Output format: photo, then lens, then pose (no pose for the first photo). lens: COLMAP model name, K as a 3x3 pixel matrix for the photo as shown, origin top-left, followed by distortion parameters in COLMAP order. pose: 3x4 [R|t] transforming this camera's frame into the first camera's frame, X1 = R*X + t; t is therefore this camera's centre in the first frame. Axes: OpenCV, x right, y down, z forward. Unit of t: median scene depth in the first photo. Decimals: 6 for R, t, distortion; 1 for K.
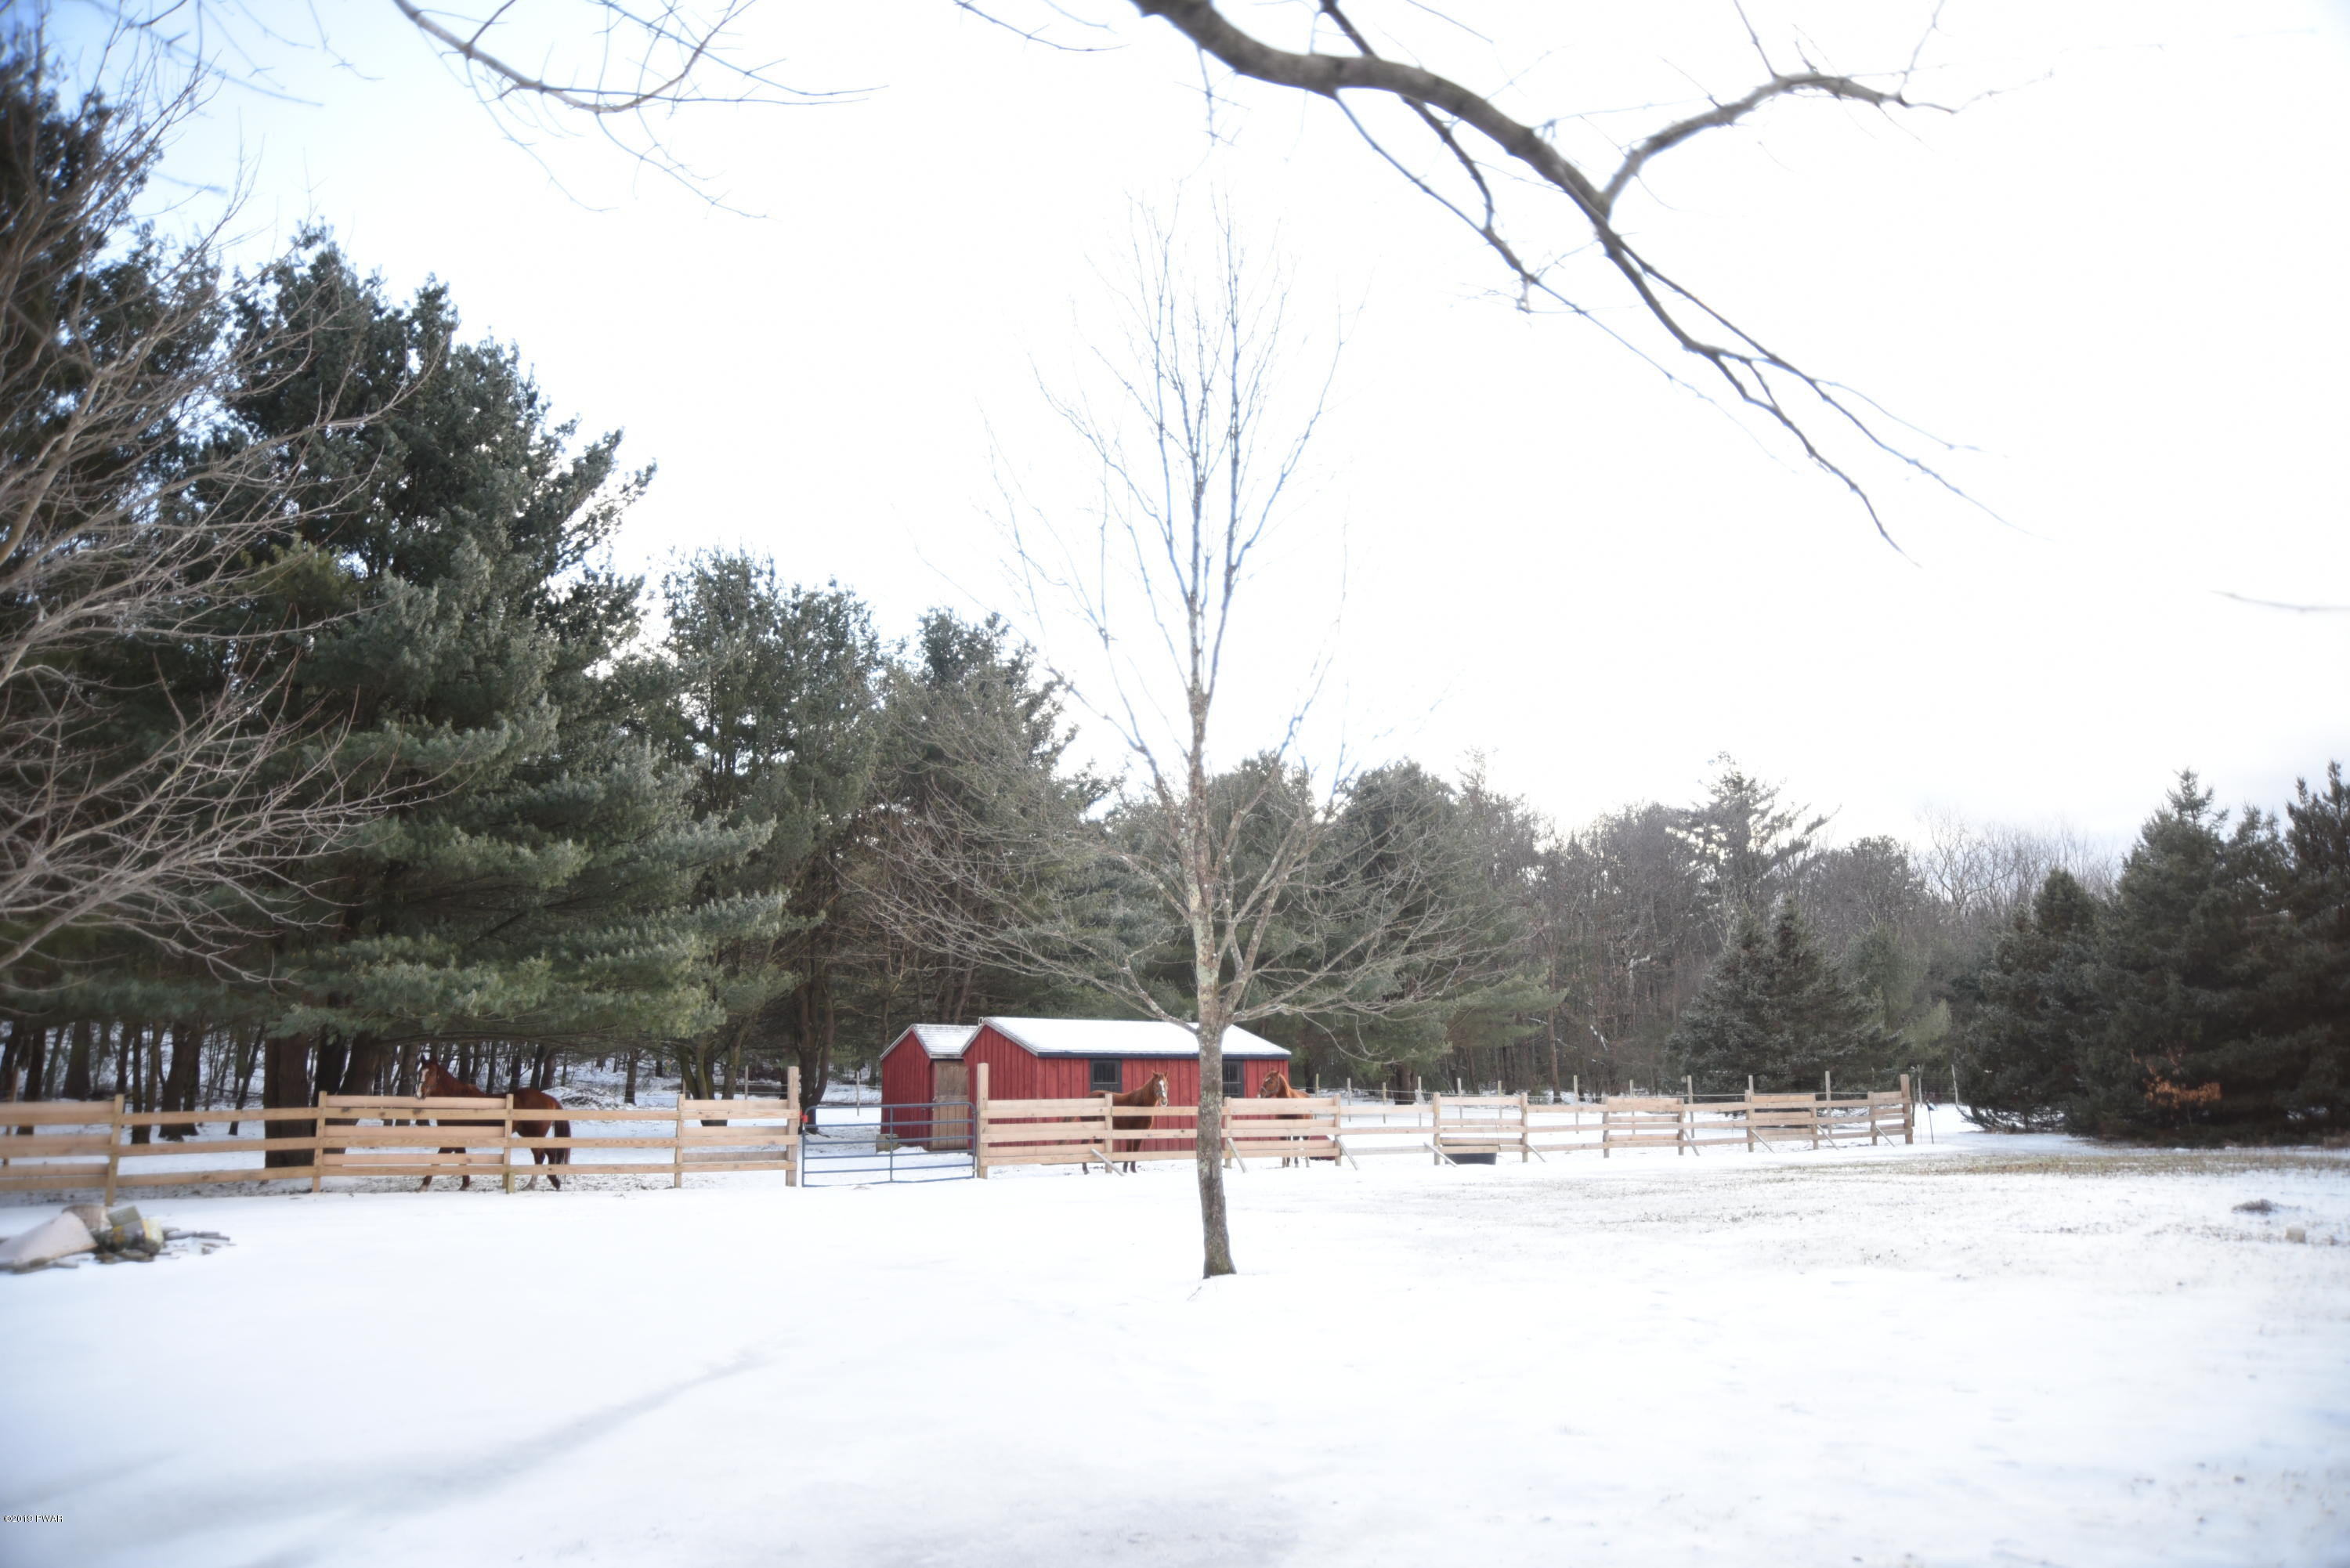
lens RADIAL K [[1525.4, 0, 1175.0], [0, 1525.4, 784.0], [0, 0, 1]] dist [-0.124750, 0.094792]
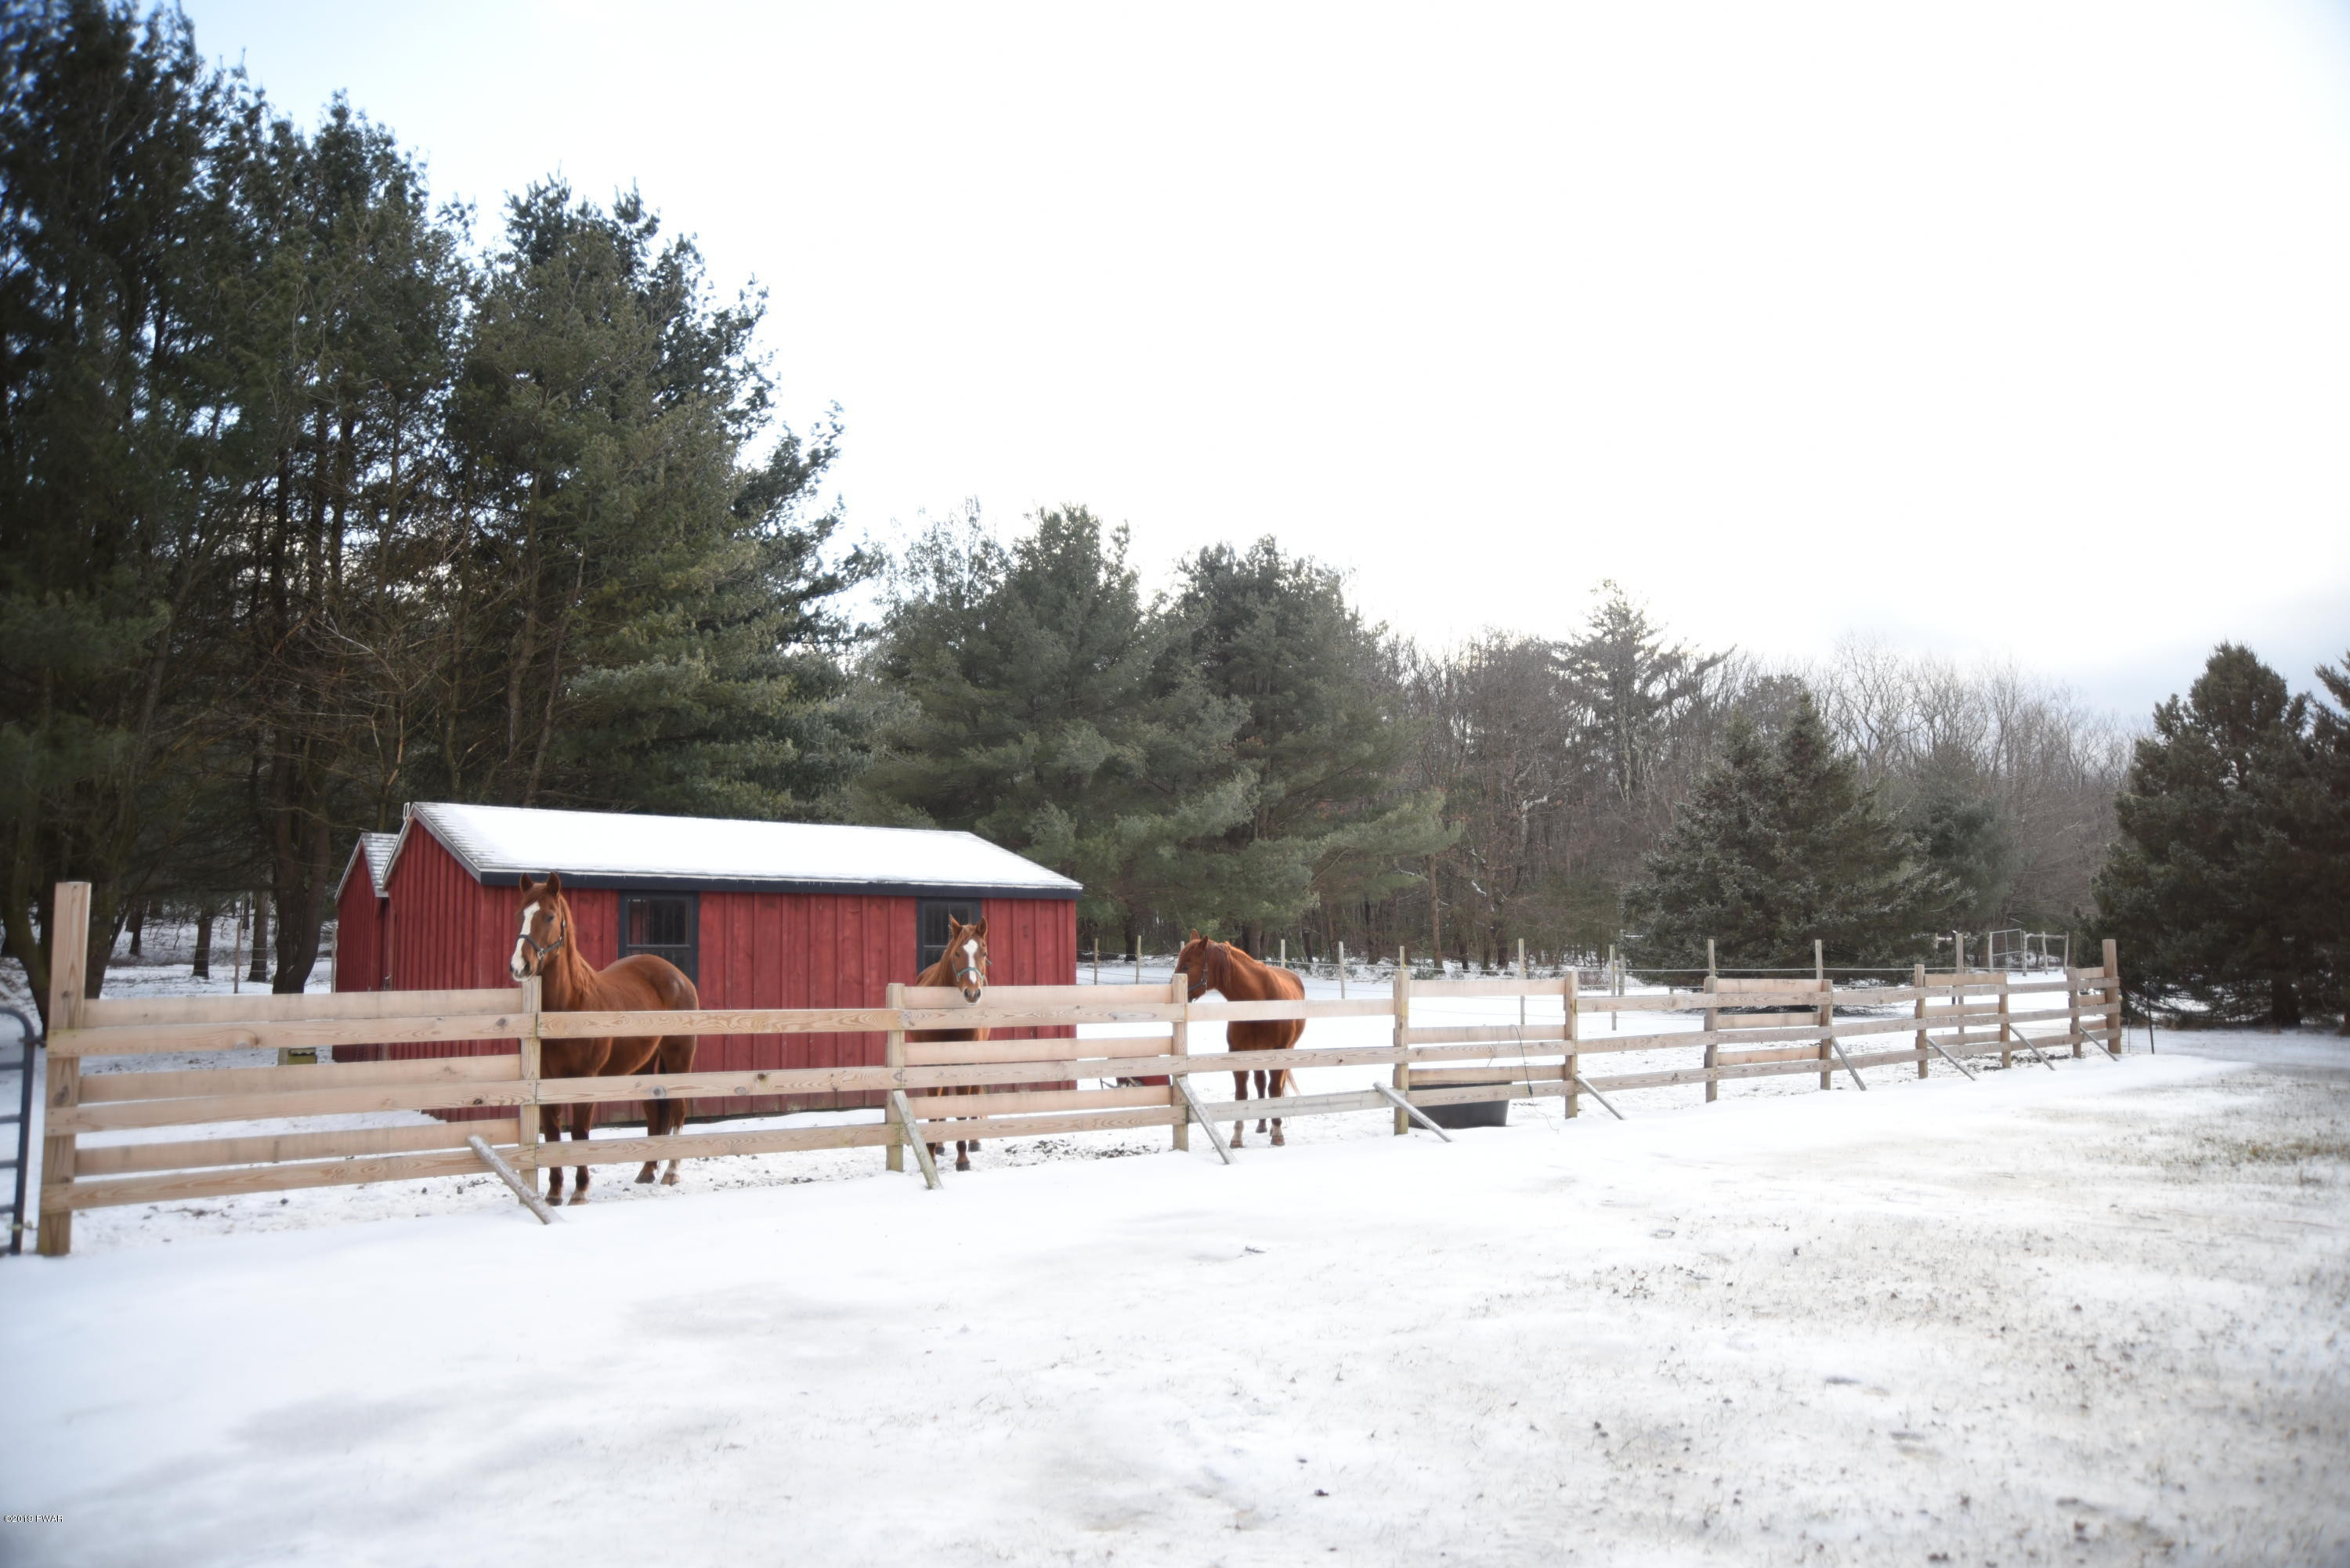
lens RADIAL K [[1525.4, 0, 1175.0], [0, 1525.4, 784.0], [0, 0, 1]] dist [-0.124750, 0.094792]
pose [[0.993539, 0.011923, 0.112865, 0.032438], [-0.021699, 0.996077, 0.085789, 0.065530], [-0.111399, -0.087684, 0.989900, 0.331858]]
